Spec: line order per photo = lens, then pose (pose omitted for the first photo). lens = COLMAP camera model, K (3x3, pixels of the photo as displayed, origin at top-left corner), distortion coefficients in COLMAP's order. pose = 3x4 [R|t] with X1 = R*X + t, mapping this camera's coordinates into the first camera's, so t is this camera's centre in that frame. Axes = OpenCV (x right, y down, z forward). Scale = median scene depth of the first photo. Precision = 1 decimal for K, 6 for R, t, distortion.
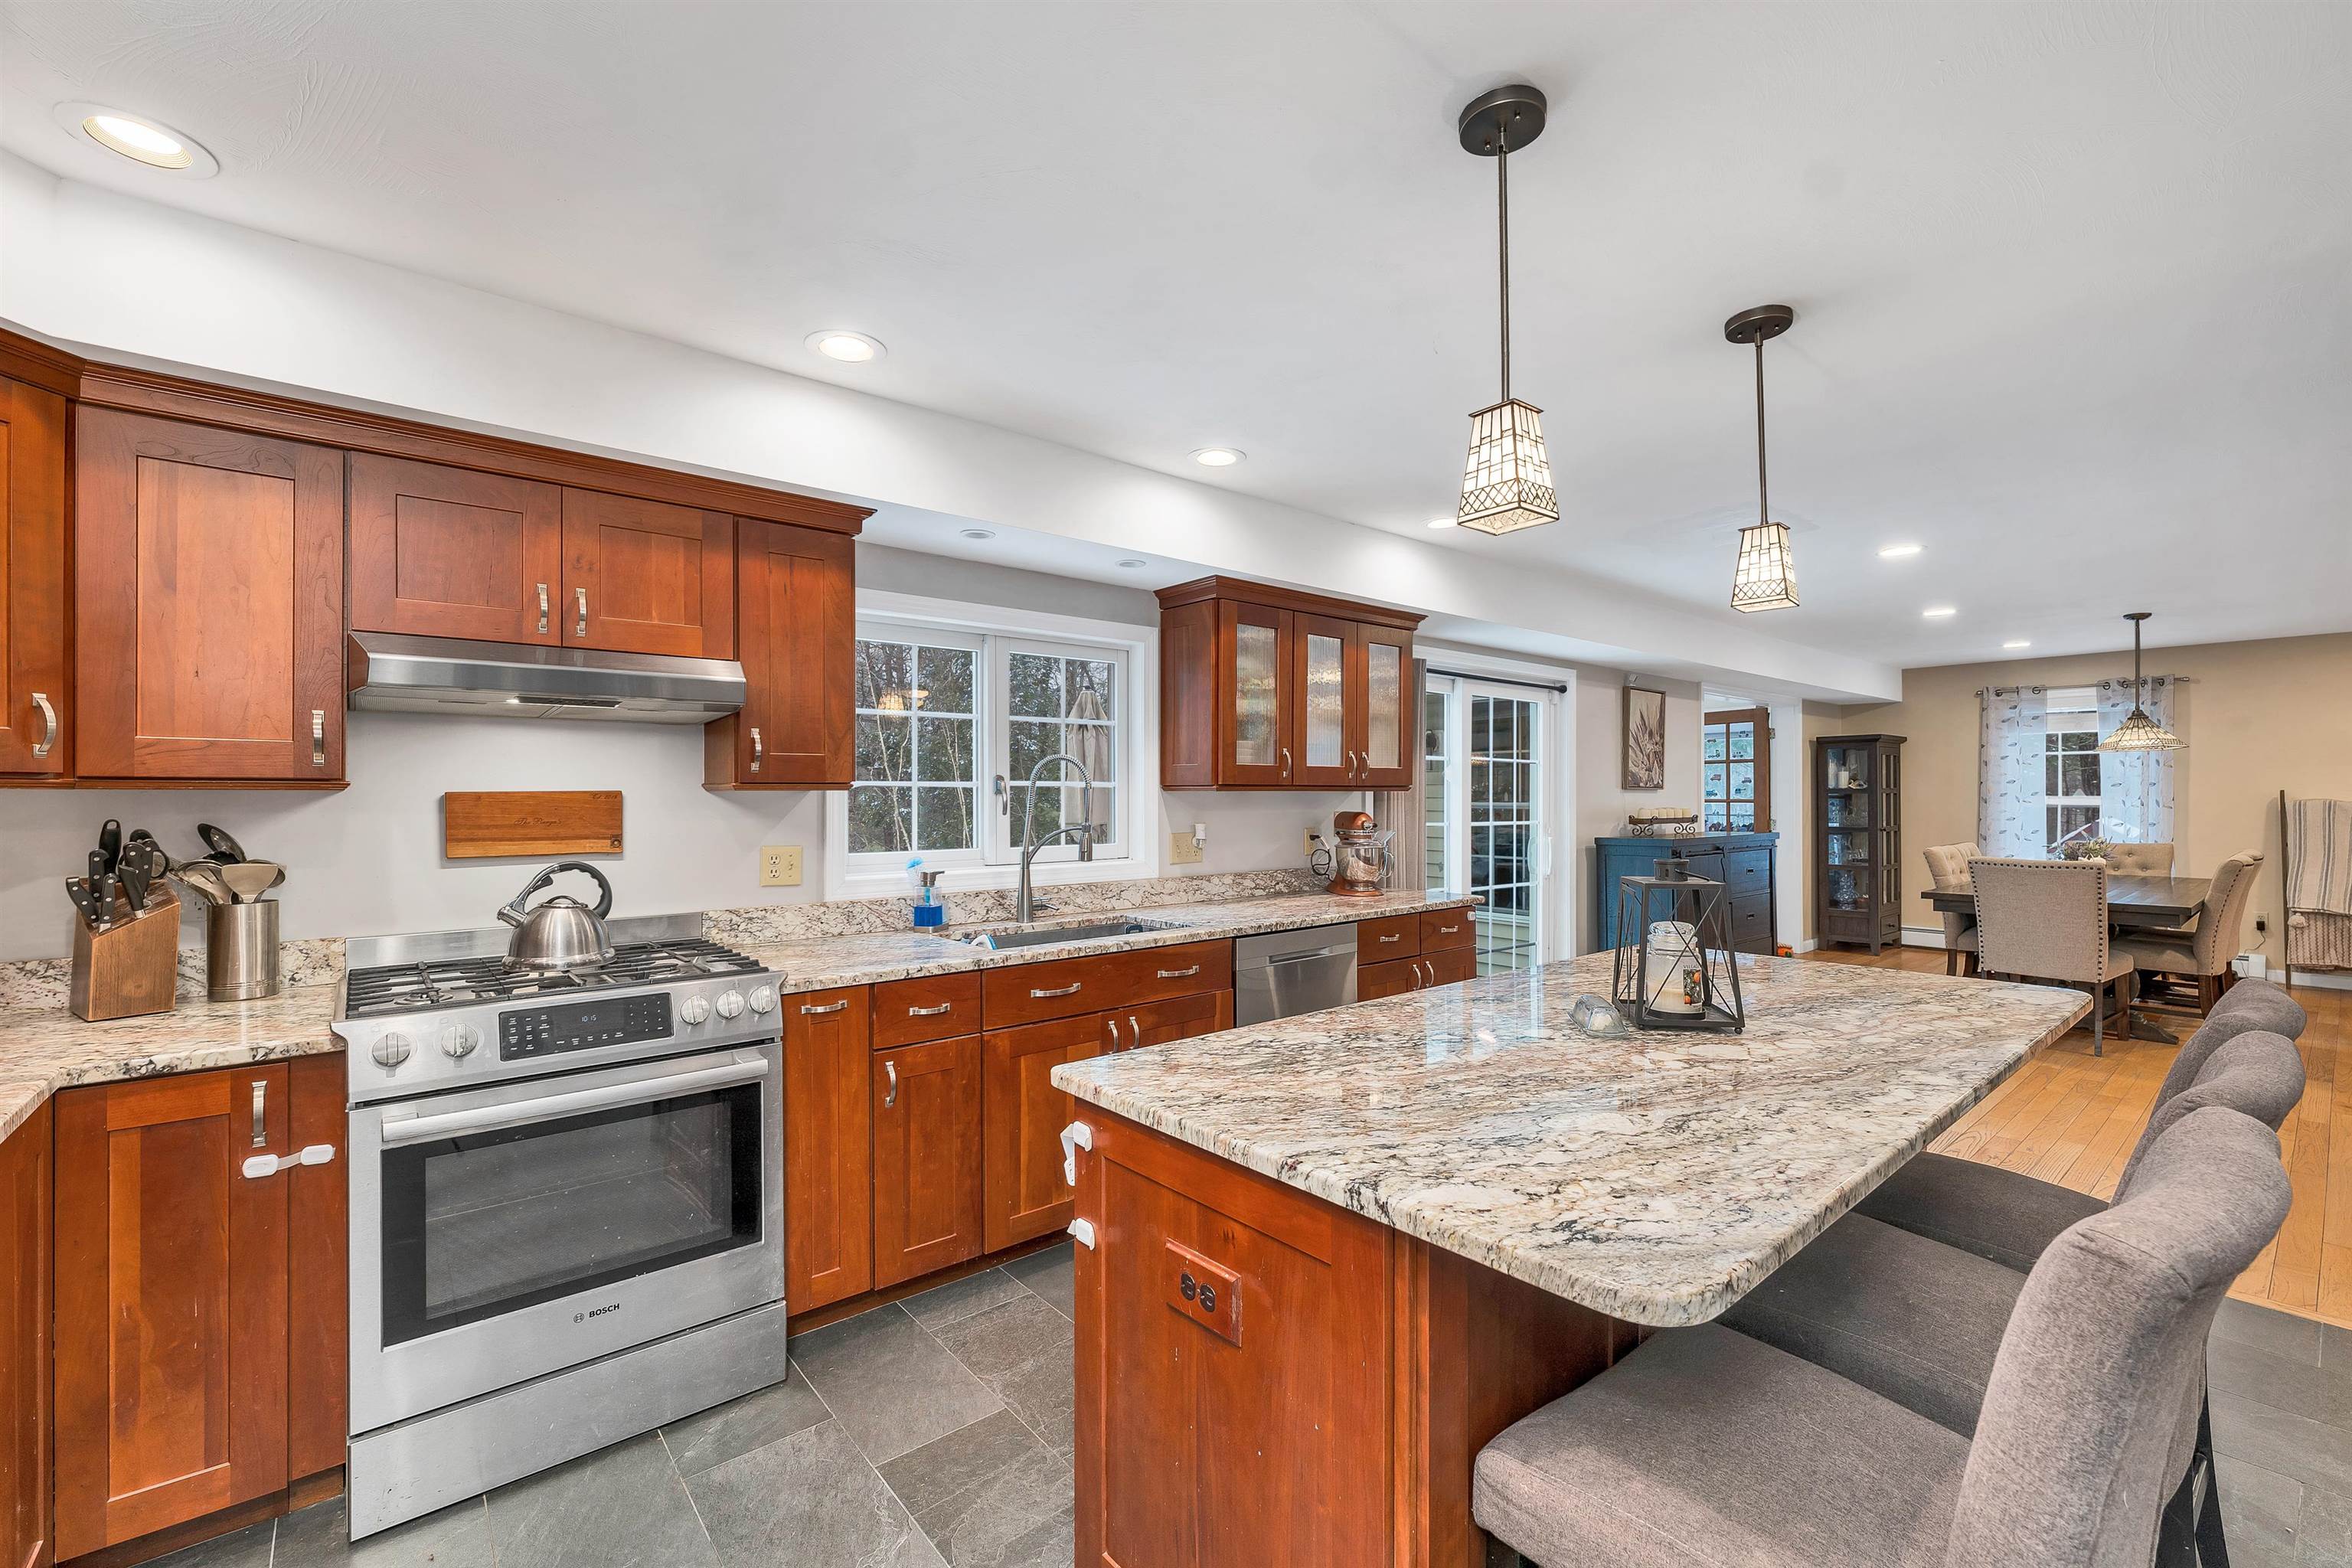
lens RADIAL K [[987.0, 0, 1168.6], [0, 987.0, 783.2], [0, 0, 1]] dist [-0.003326, -0.000267]
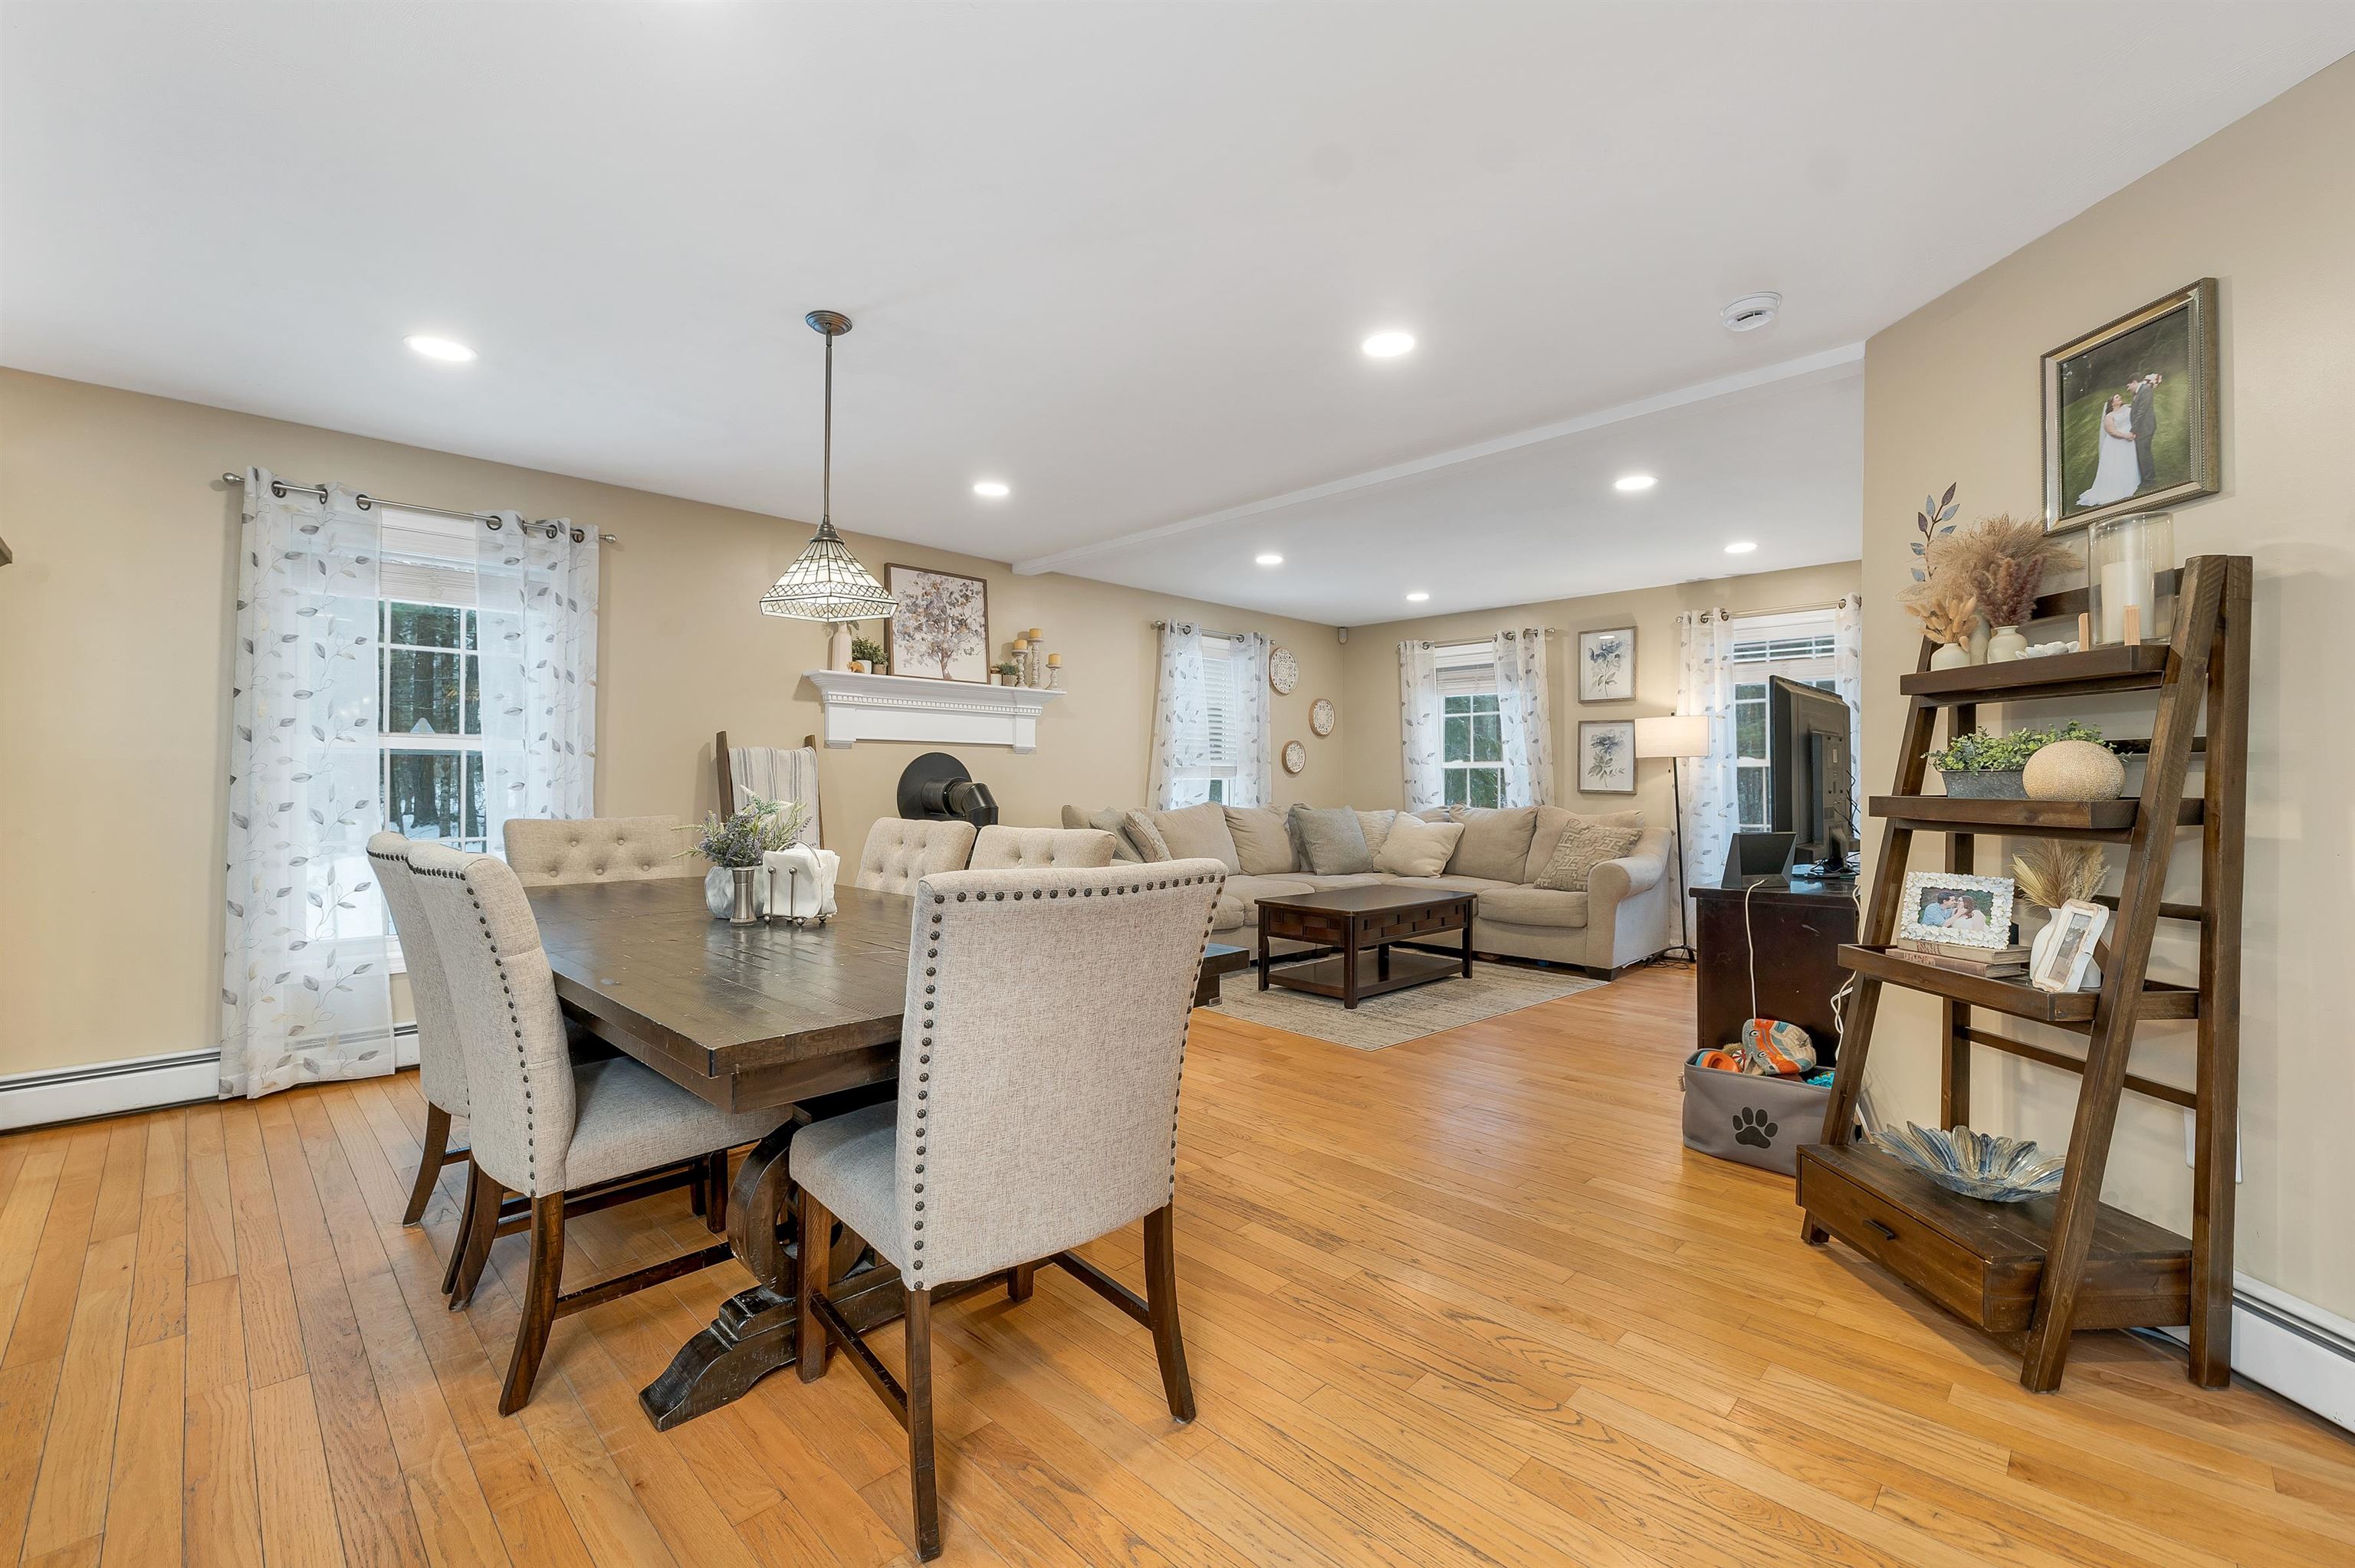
lens RADIAL K [[988.1, 0, 1178.4], [0, 988.1, 775.9], [0, 0, 1]] dist [-0.003326, -0.000267]
pose [[-0.099026, 0.009291, 0.995041, 0.382818], [-0.017392, 0.999788, -0.011066, 0.034787], [-0.994933, -0.018401, -0.098844, 0.668220]]
